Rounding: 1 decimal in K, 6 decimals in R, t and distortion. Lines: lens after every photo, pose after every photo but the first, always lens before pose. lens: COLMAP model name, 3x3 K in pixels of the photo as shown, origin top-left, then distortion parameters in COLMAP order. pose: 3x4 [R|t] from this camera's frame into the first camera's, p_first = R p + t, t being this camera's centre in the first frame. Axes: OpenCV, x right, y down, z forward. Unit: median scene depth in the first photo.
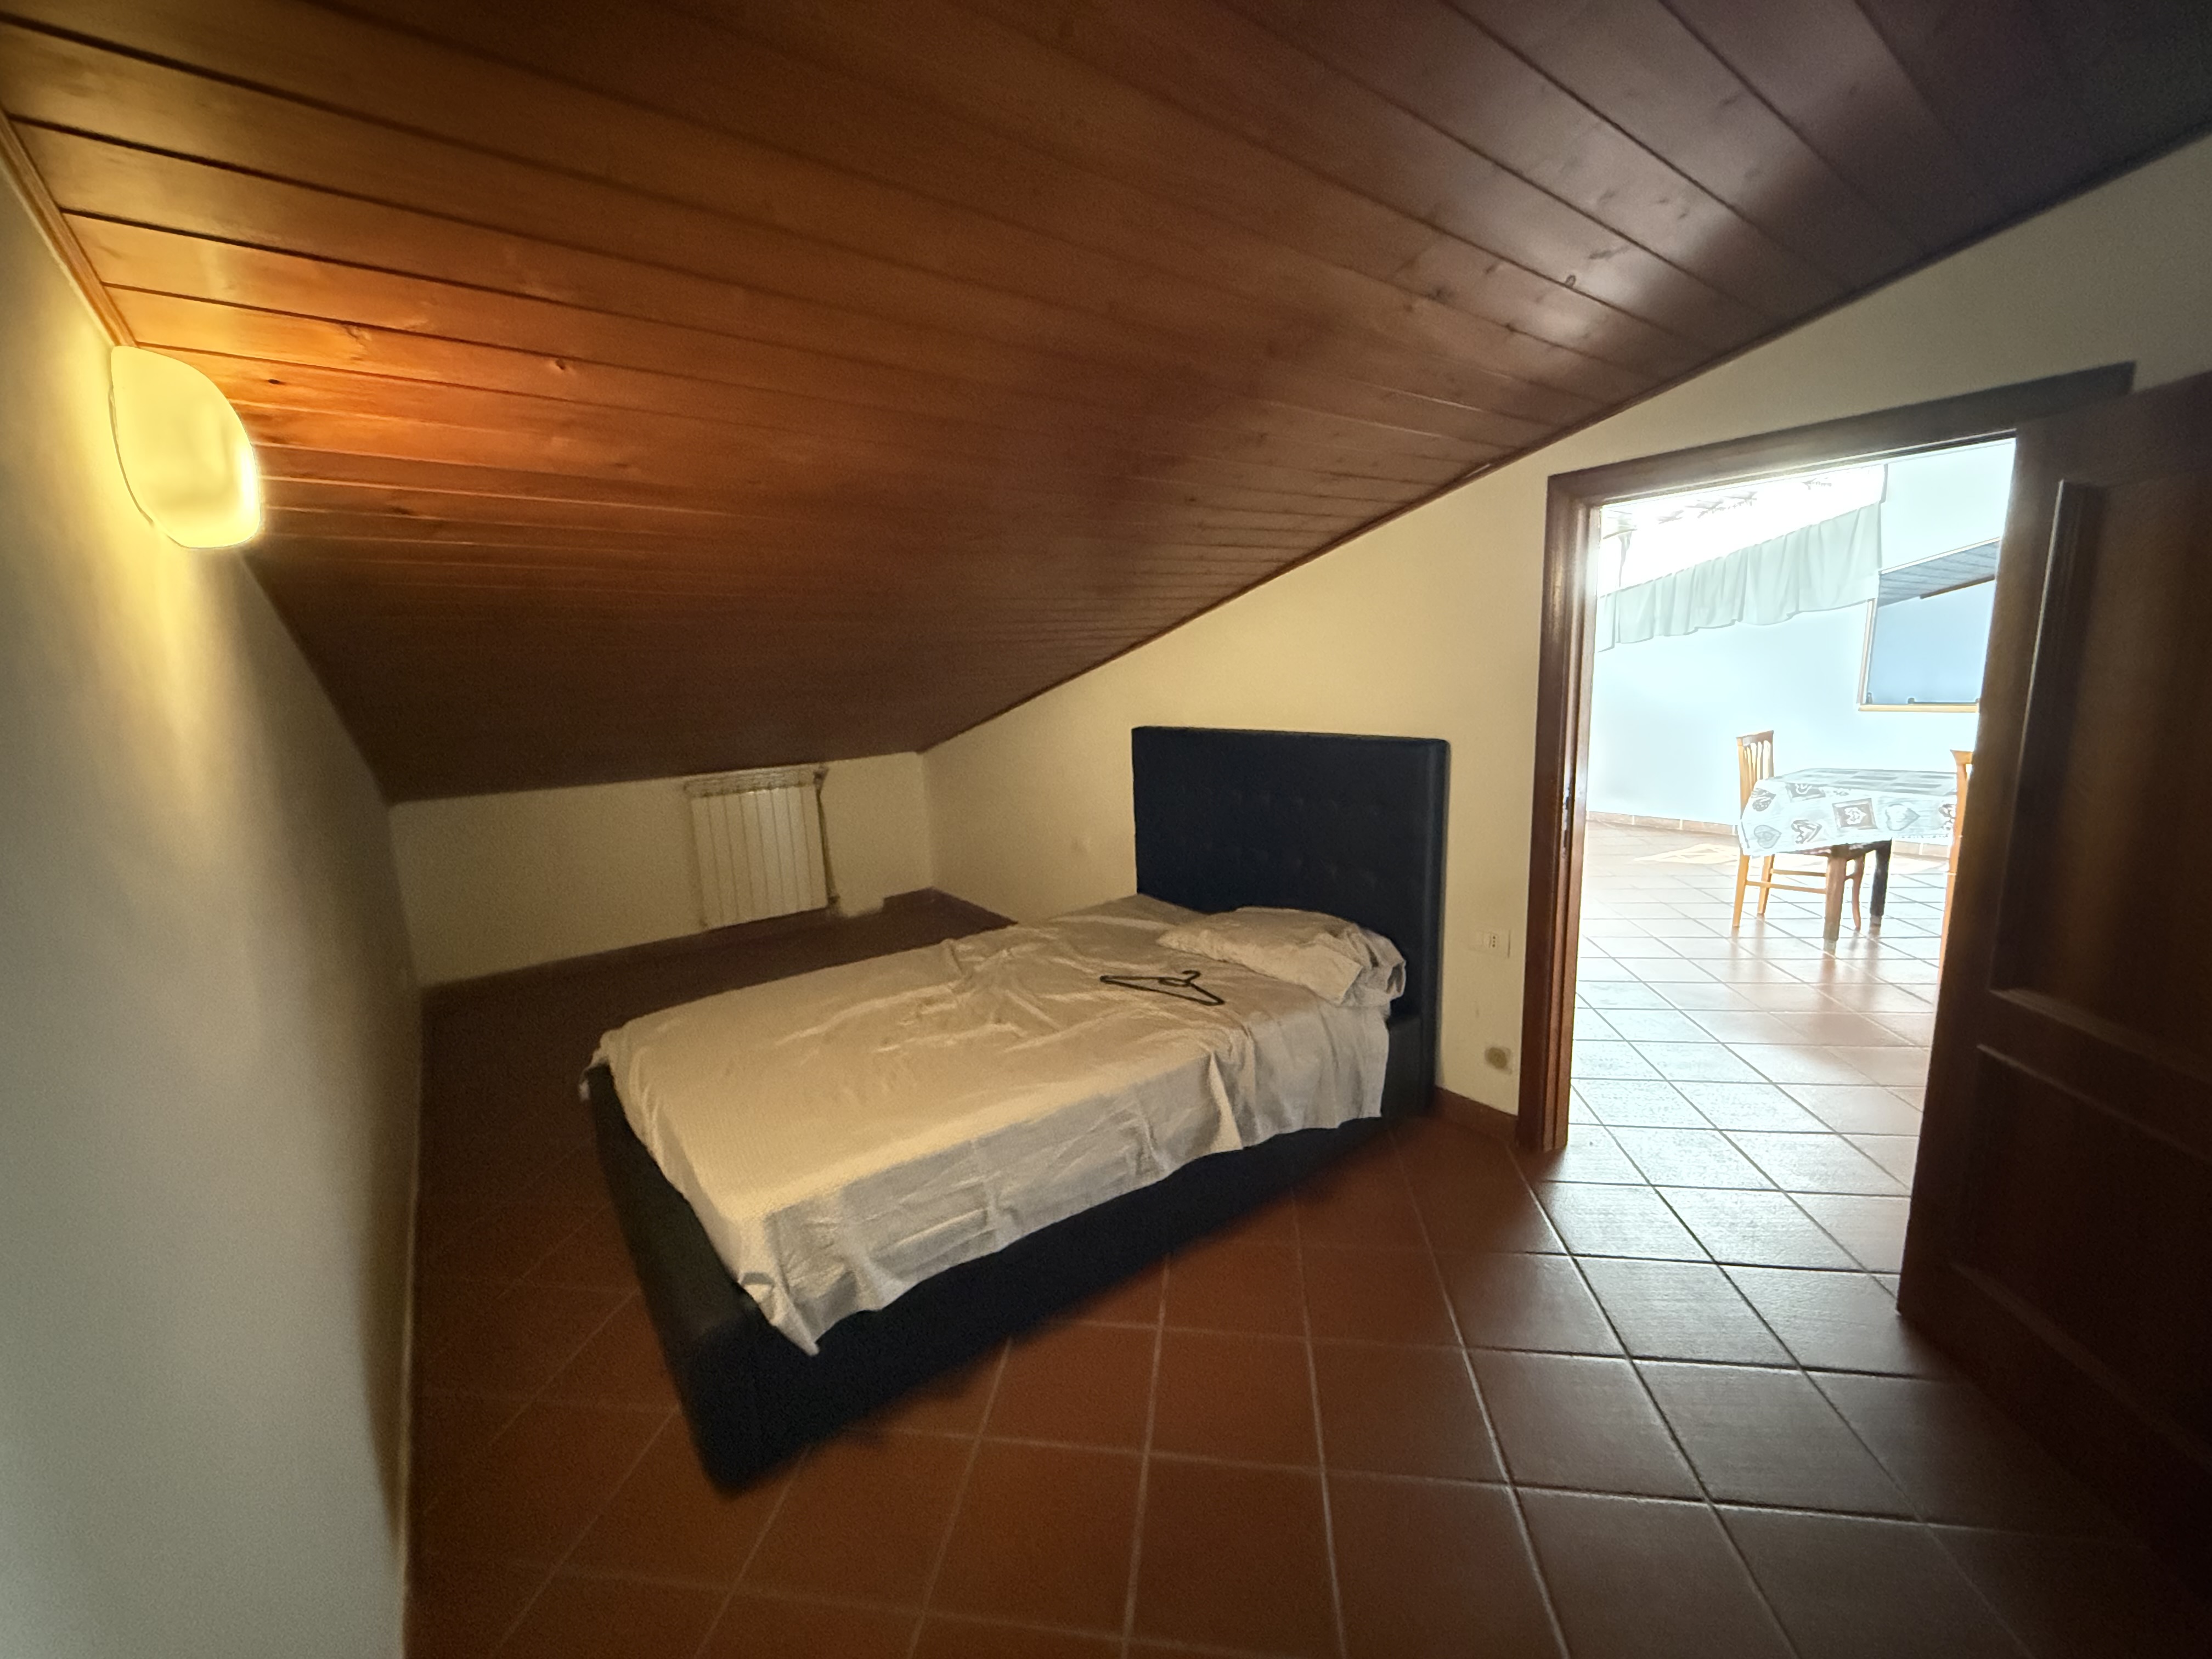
lens RADIAL K [[882.0, 0, 1098.7], [0, 882.0, 829.9], [0, 0, 1]] dist [-0.000835, 0.000183]
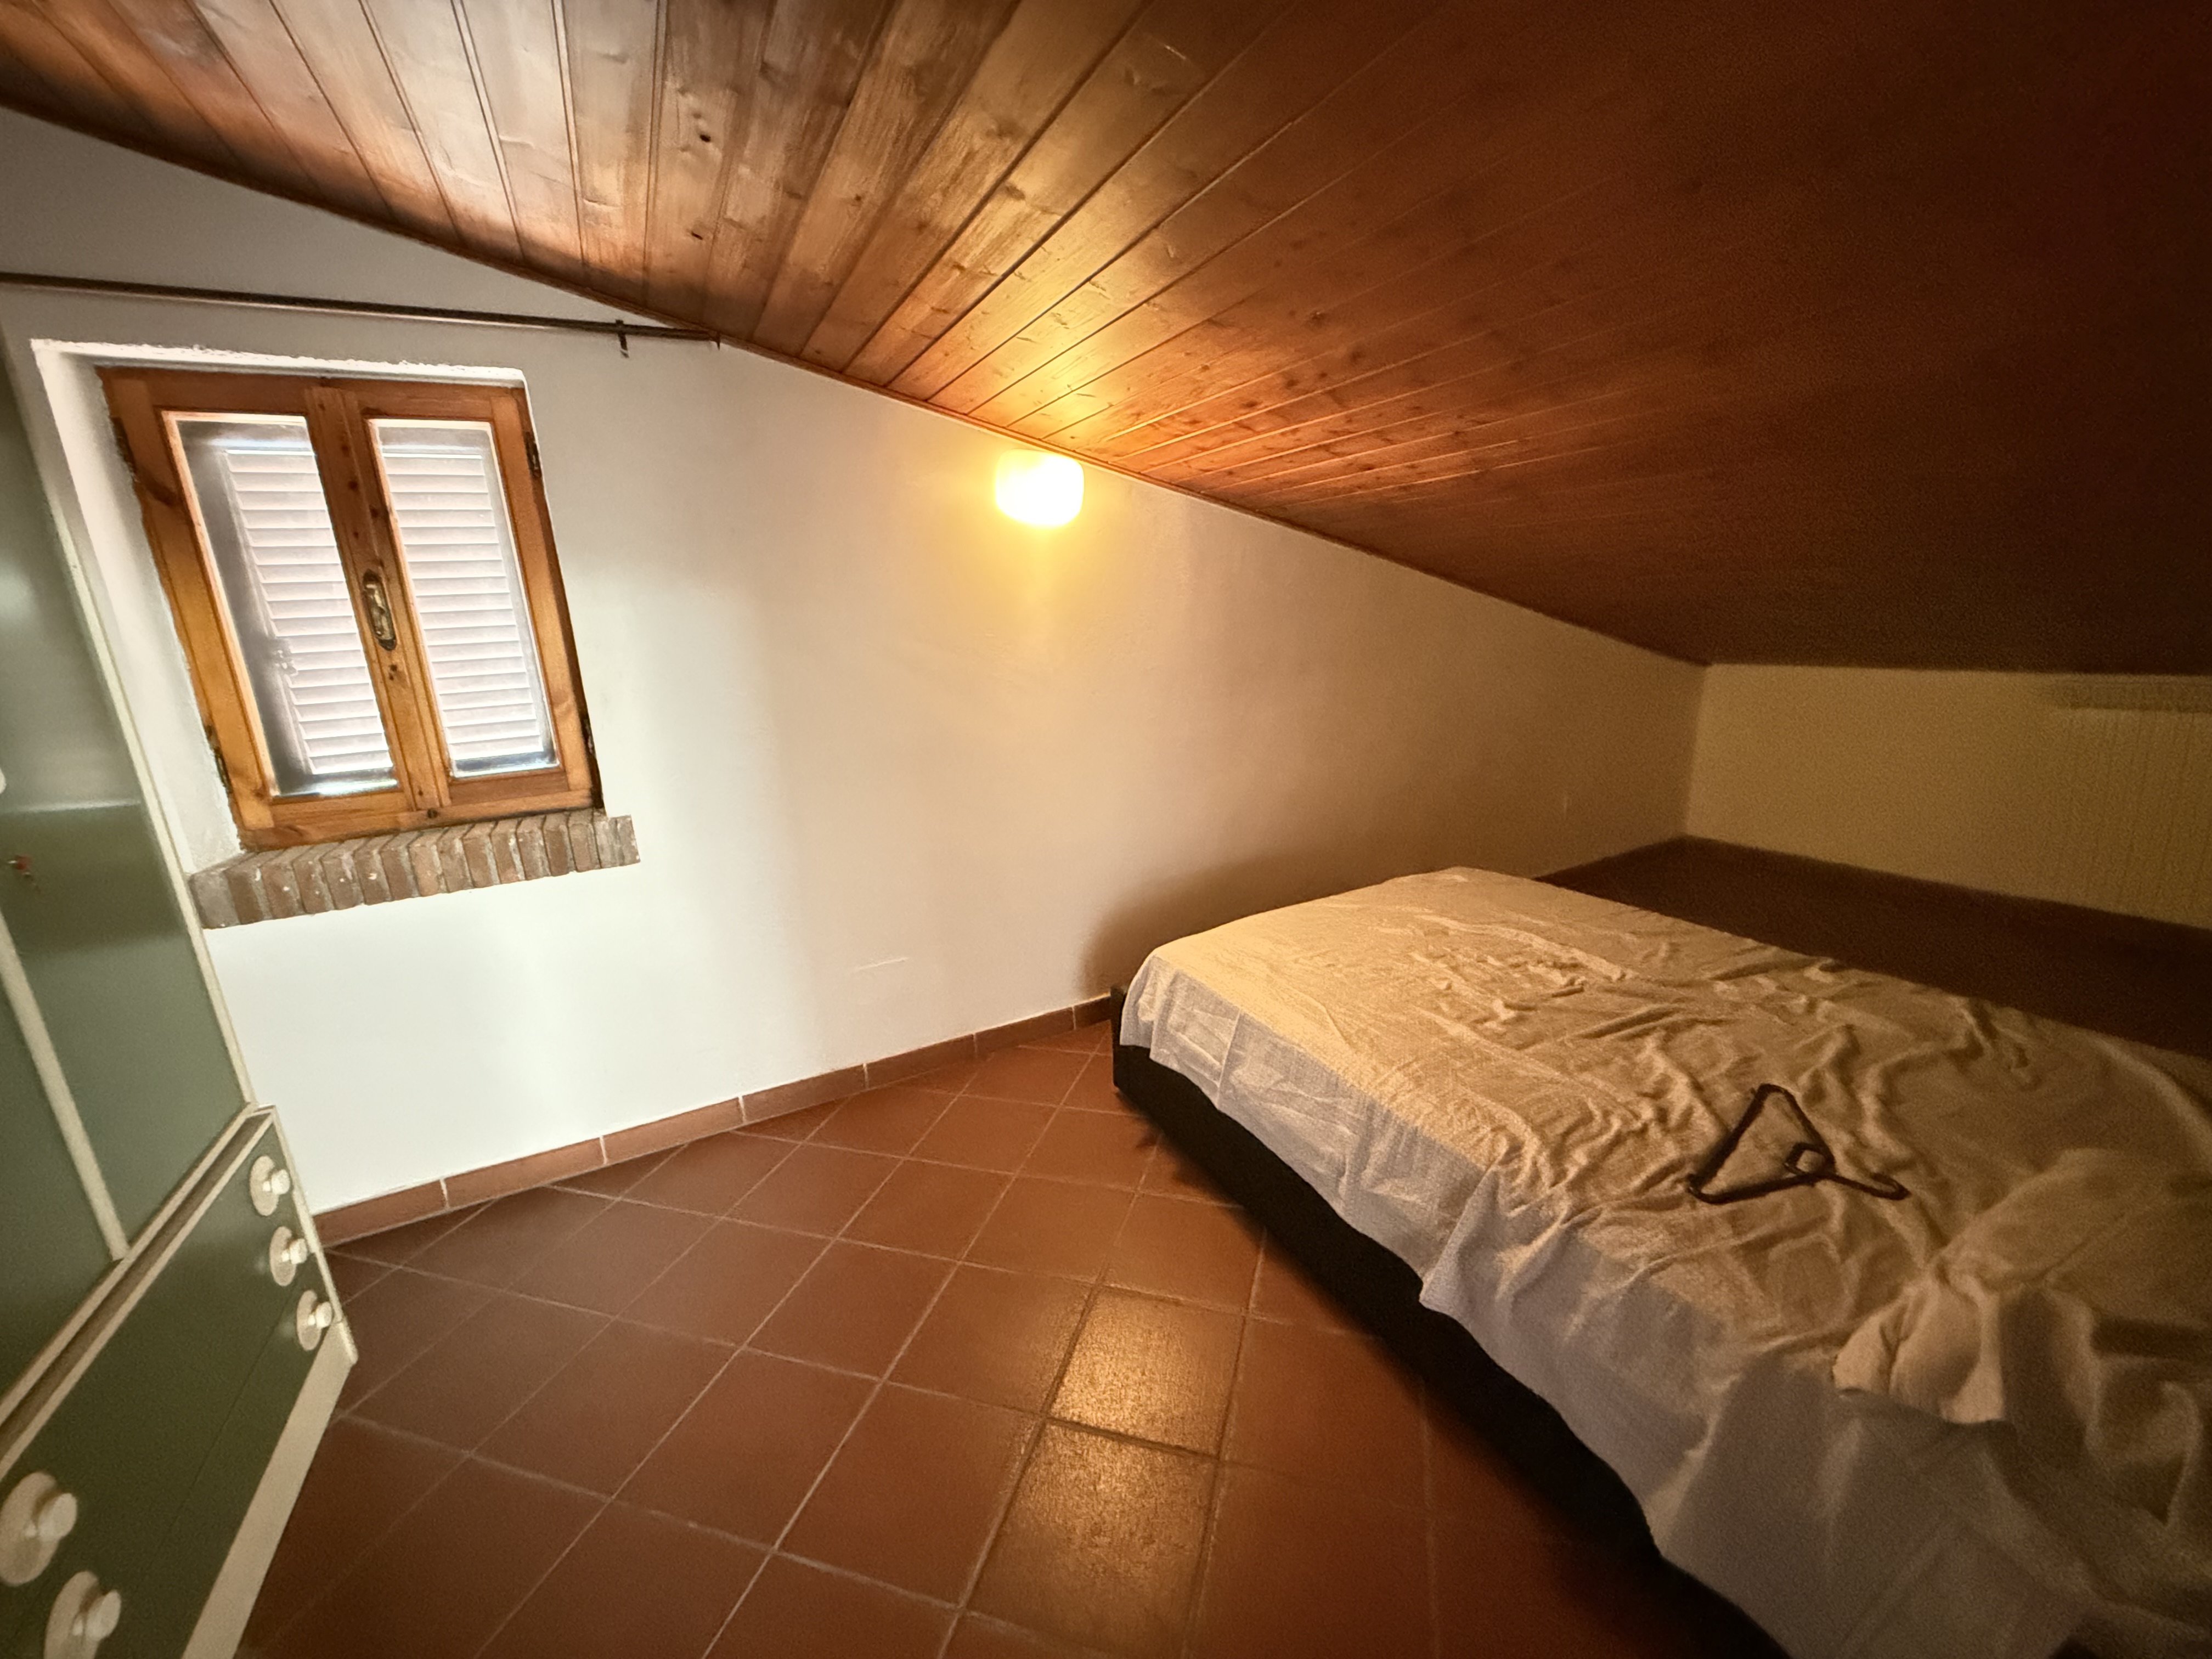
lens RADIAL K [[882.0, 0, 1098.7], [0, 882.0, 829.9], [0, 0, 1]] dist [-0.000835, 0.000183]
pose [[-0.157991, 0.281351, -0.946510, 0.648070], [-0.118440, 0.946228, 0.301038, -0.123463], [0.980312, 0.159666, -0.116172, 0.711596]]
